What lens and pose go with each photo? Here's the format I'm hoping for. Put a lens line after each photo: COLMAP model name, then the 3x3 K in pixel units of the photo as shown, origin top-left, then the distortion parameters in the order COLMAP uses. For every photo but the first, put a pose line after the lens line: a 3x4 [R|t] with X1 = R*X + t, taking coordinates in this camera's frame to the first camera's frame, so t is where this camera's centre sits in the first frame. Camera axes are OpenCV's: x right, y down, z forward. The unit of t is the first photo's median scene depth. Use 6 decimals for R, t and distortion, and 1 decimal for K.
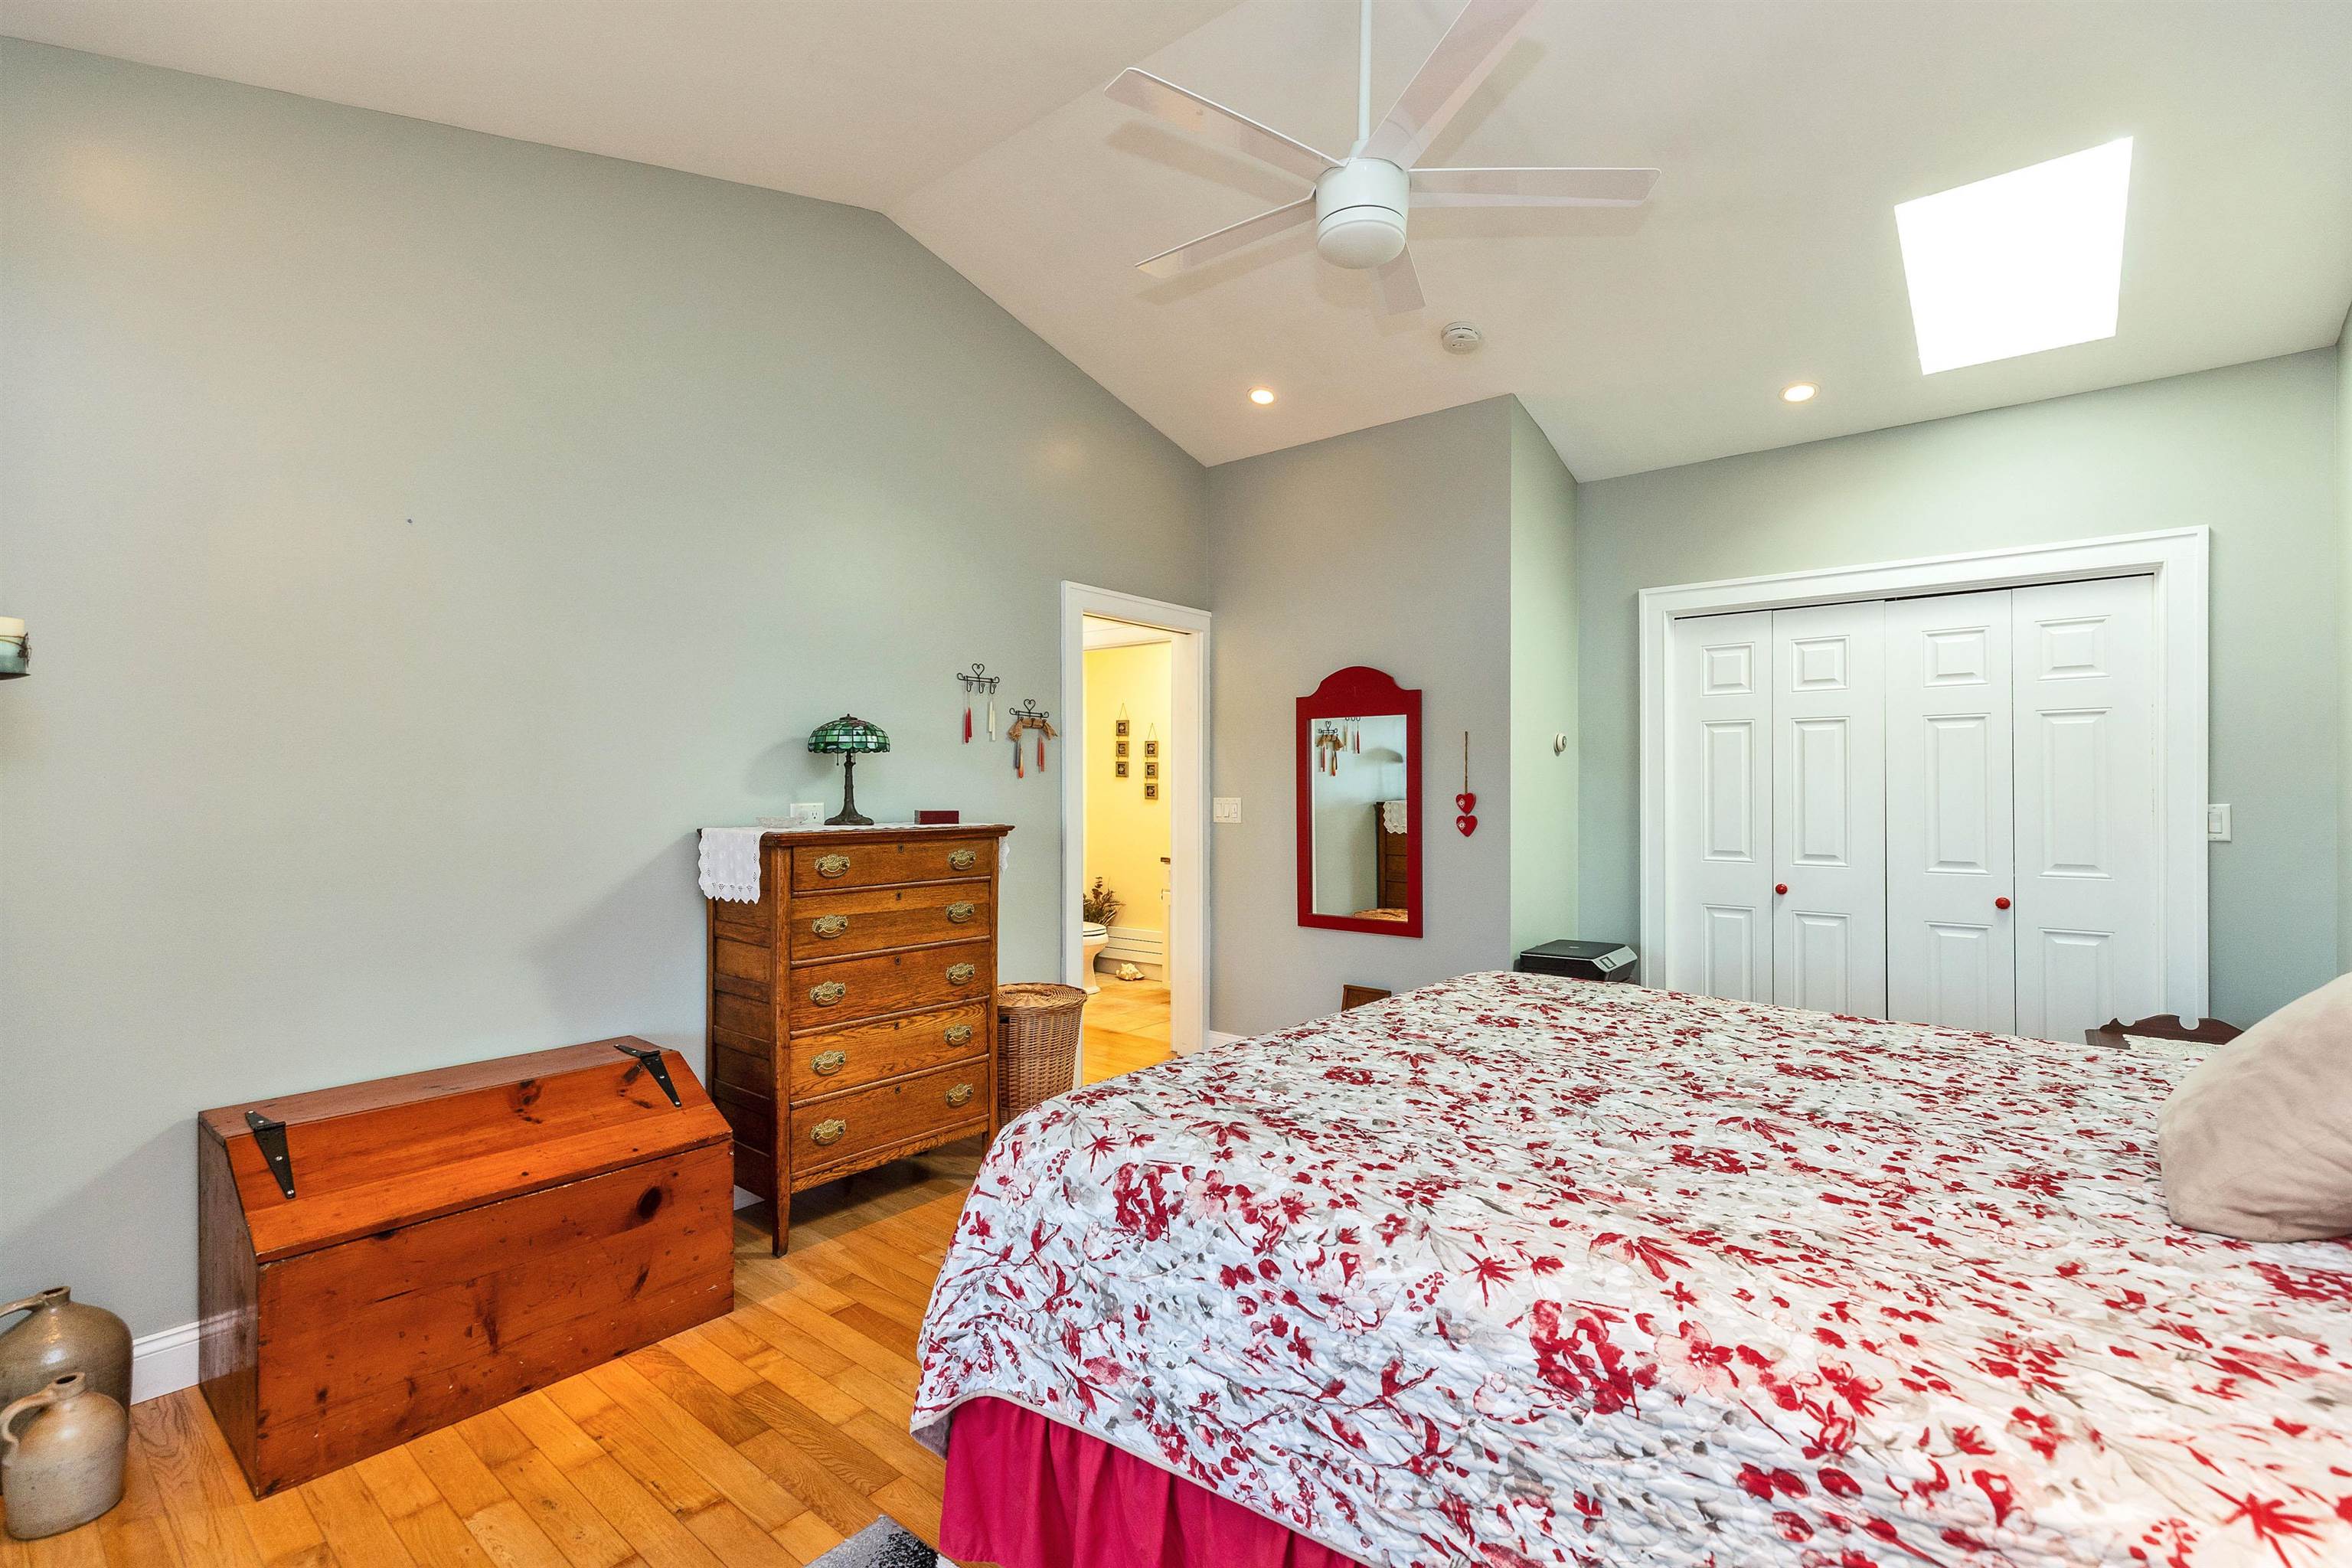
lens RADIAL K [[1042.5, 0, 1183.2], [0, 1042.5, 780.8], [0, 0, 1]] dist [0.007781, -0.000479]
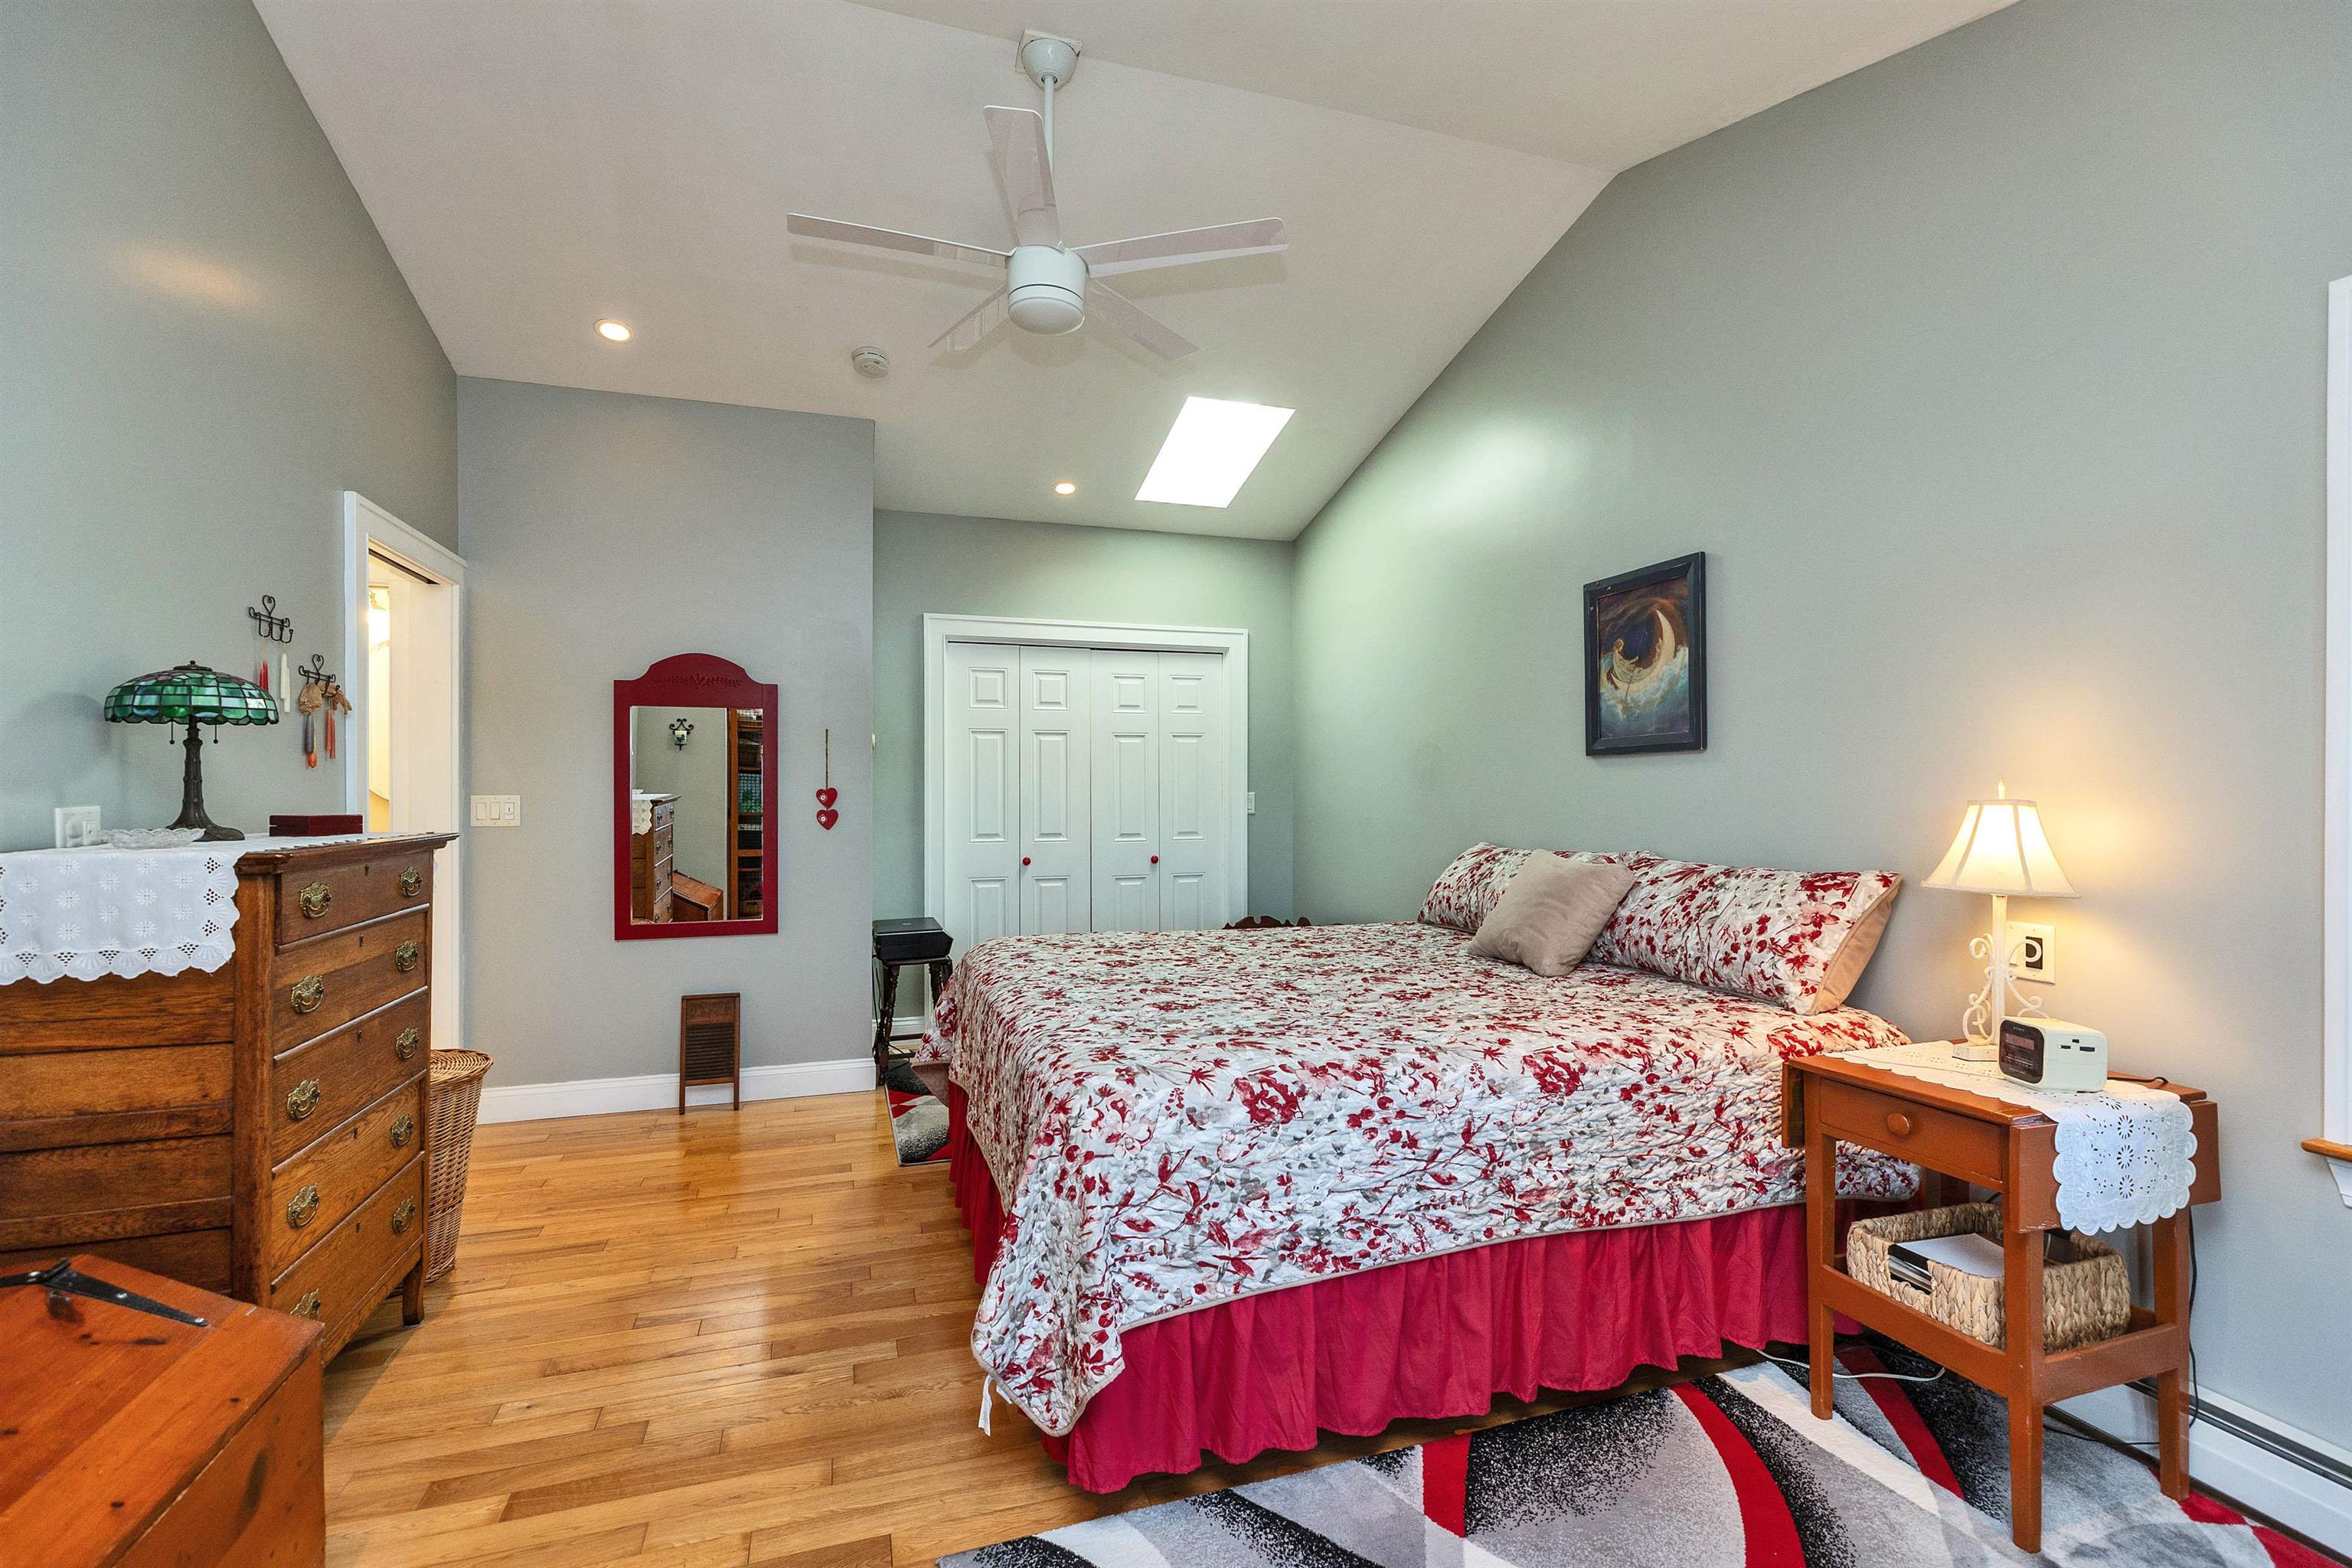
lens RADIAL K [[1042.5, 0, 1185.3], [0, 1042.5, 781.3], [0, 0, 1]] dist [0.007781, -0.000479]
pose [[0.540834, 0.002829, 0.841125, -1.138018], [-0.005194, 0.999987, -0.000024, 0.008604], [-0.841113, -0.004356, 0.540842, 0.372731]]
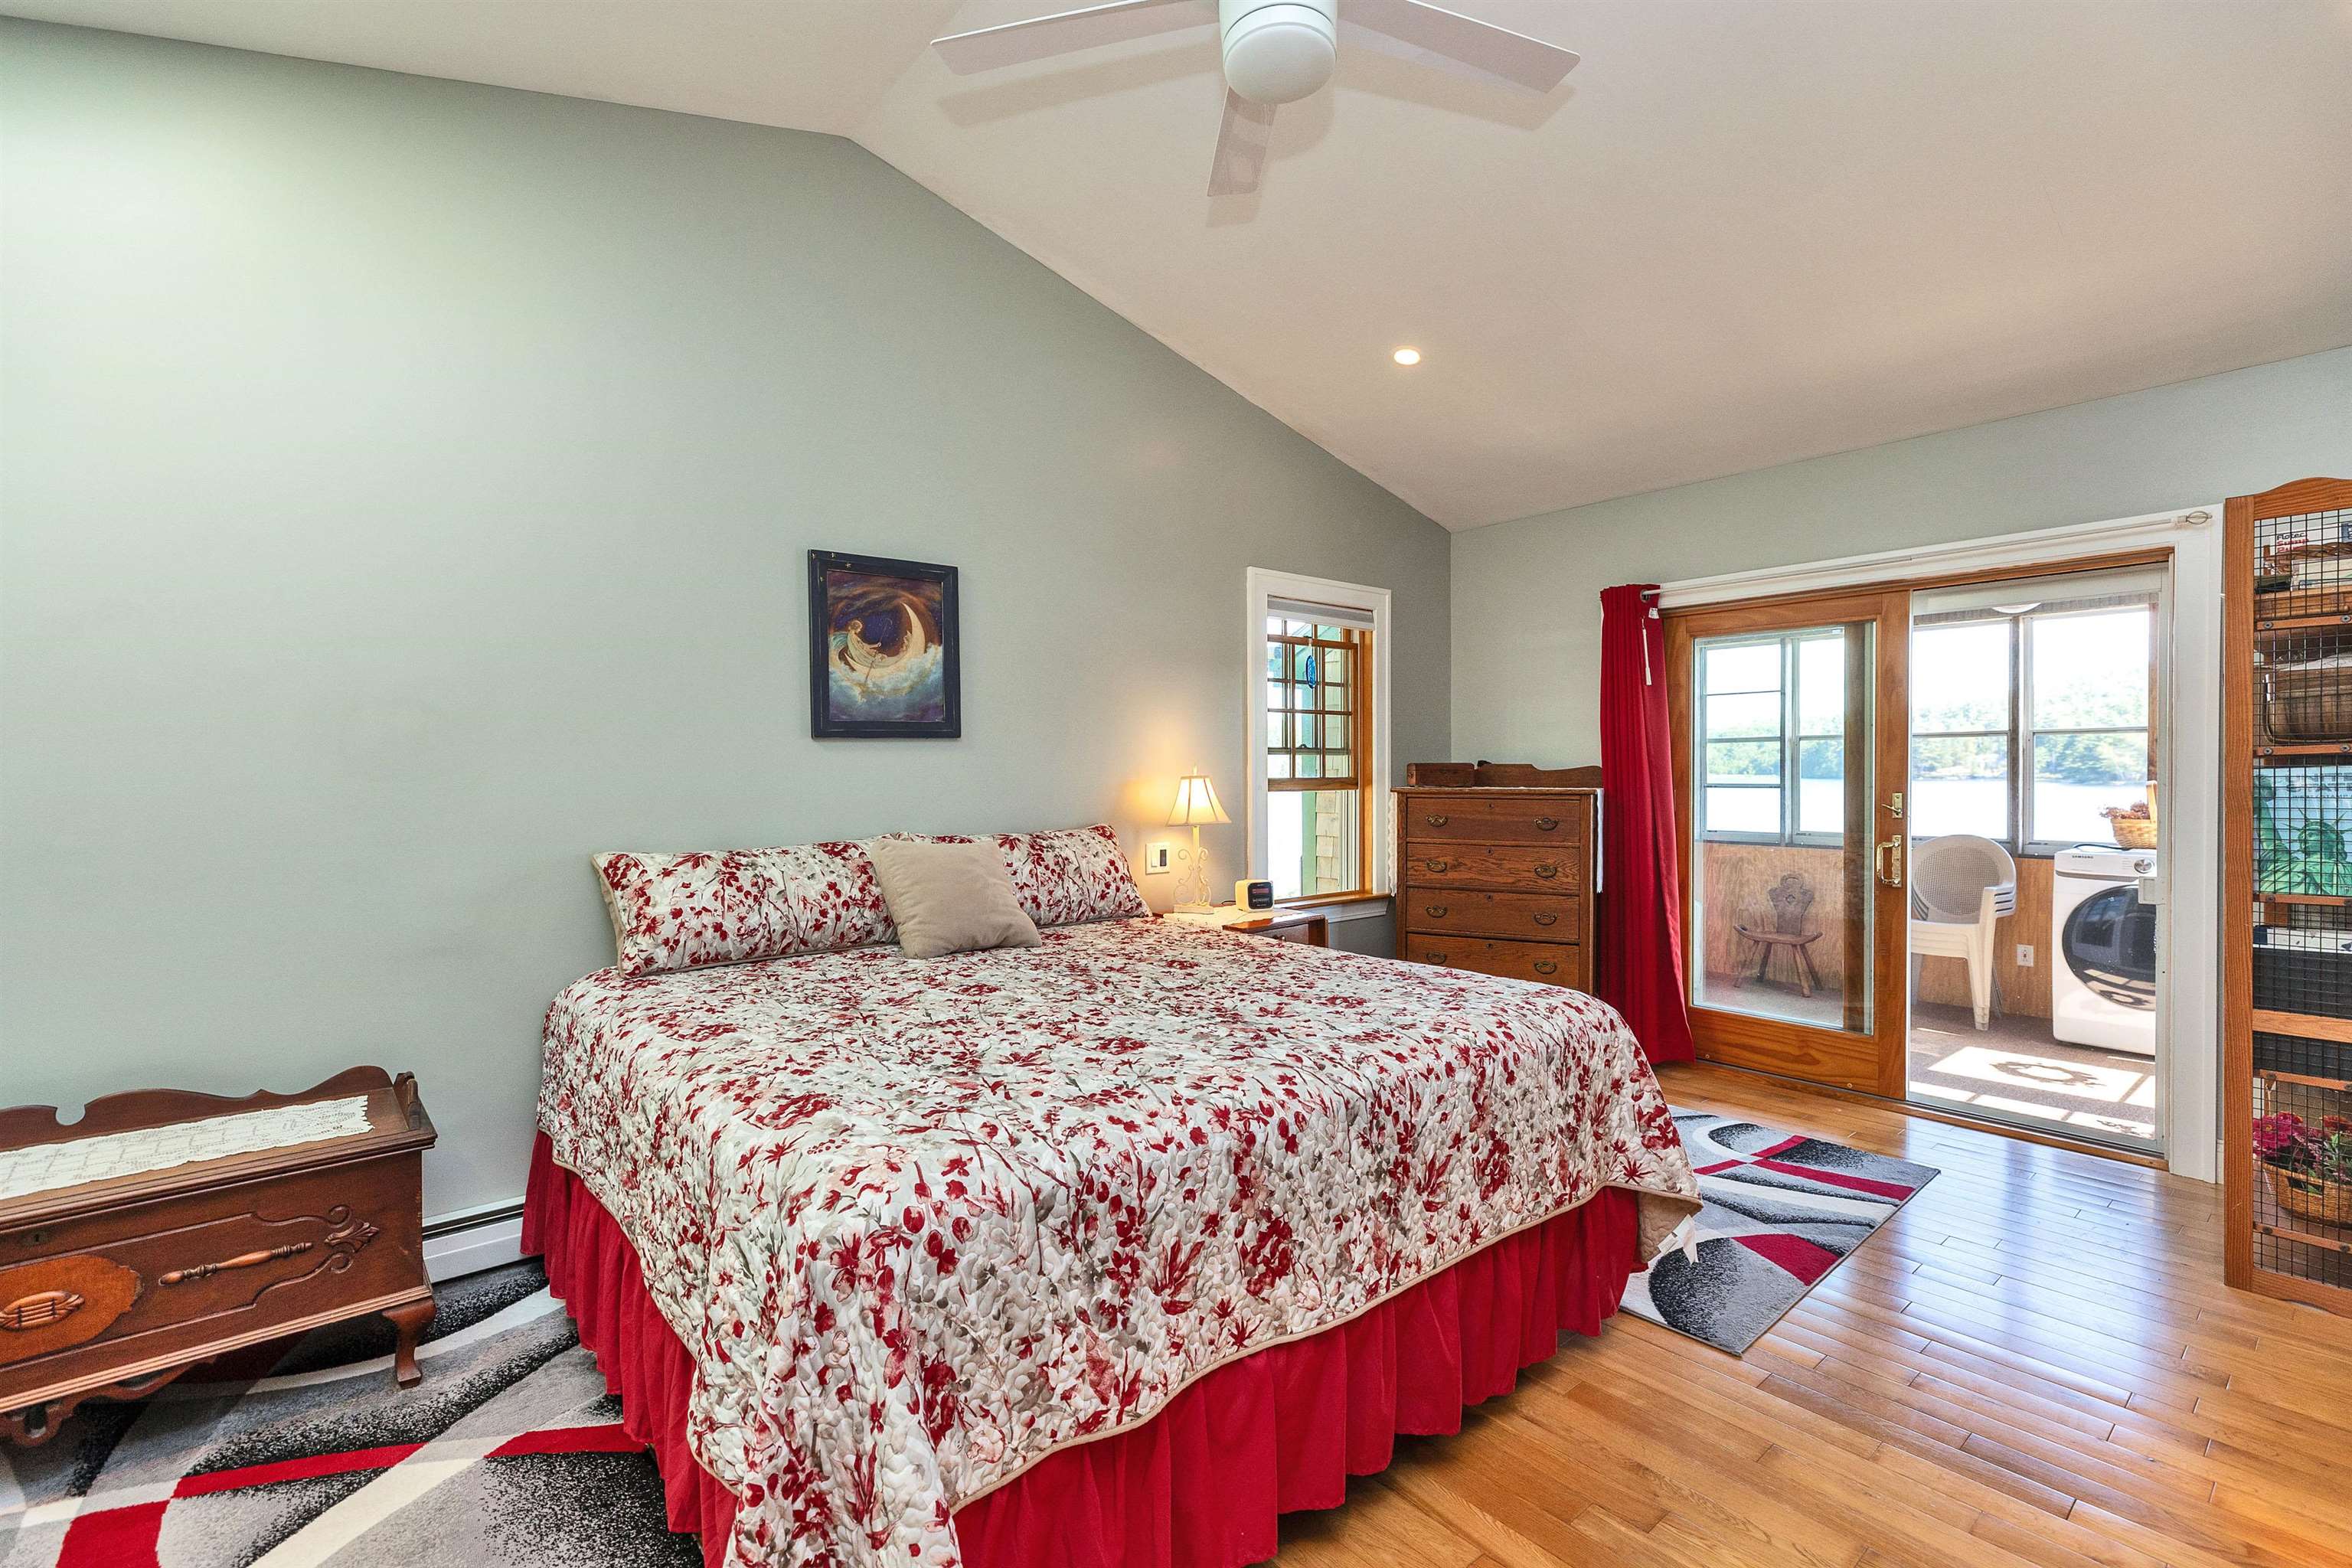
lens RADIAL K [[1042.5, 0, 1176.0], [0, 1042.5, 785.7], [0, 0, 1]] dist [0.007781, -0.000479]
pose [[-0.979376, 0.003651, 0.202015, -0.114105], [0.005210, 0.999961, 0.007185, 0.028162], [-0.201980, 0.008089, -0.979356, 2.306766]]
